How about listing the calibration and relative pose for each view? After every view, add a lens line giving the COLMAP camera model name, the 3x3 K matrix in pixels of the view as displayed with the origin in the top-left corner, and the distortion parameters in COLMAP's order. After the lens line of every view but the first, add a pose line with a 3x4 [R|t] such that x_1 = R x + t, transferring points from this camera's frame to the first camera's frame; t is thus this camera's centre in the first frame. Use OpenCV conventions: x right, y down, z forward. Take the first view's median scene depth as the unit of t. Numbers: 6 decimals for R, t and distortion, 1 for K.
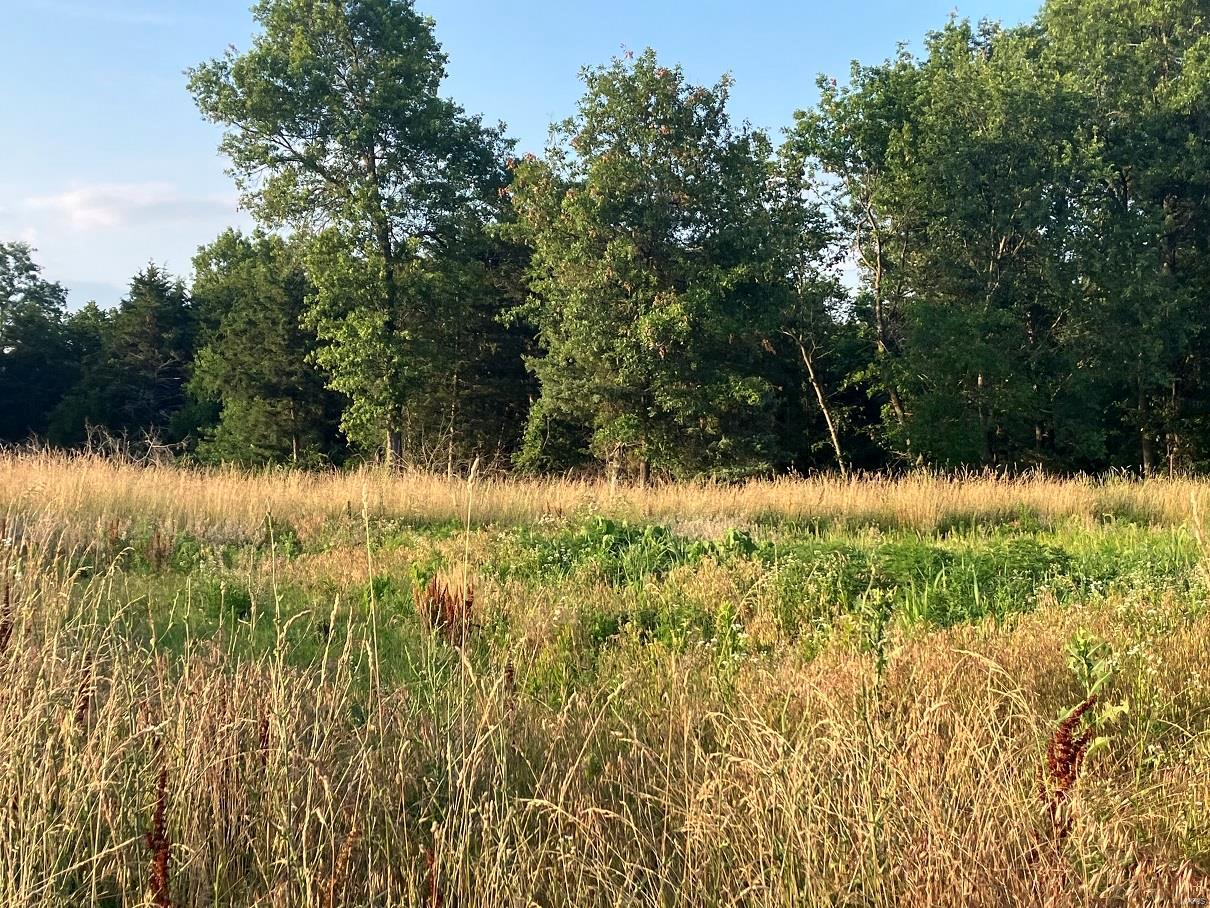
lens RADIAL K [[1657.4, 0, 606.9], [0, 1657.4, 459.9], [0, 0, 1]] dist [0.025165, 0.000000]
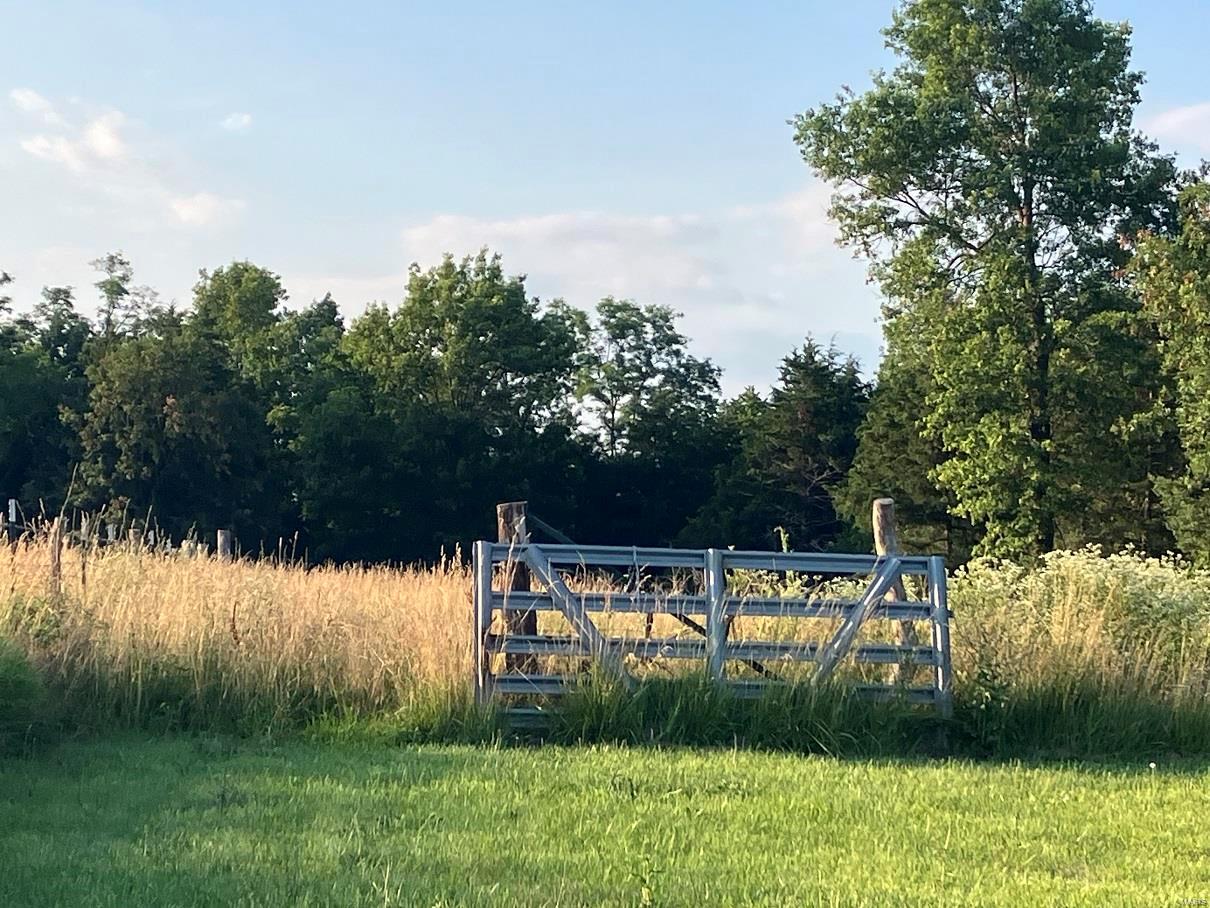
lens RADIAL K [[2891.2, 0, 604.9], [0, 2891.2, 453.1], [0, 0, 1]] dist [-0.043226, 0.000000]
pose [[0.926309, 0.008394, -0.376672, 0.172614], [-0.032577, 0.997792, -0.057880, 0.011737], [0.375354, 0.065885, 0.924537, -0.290270]]
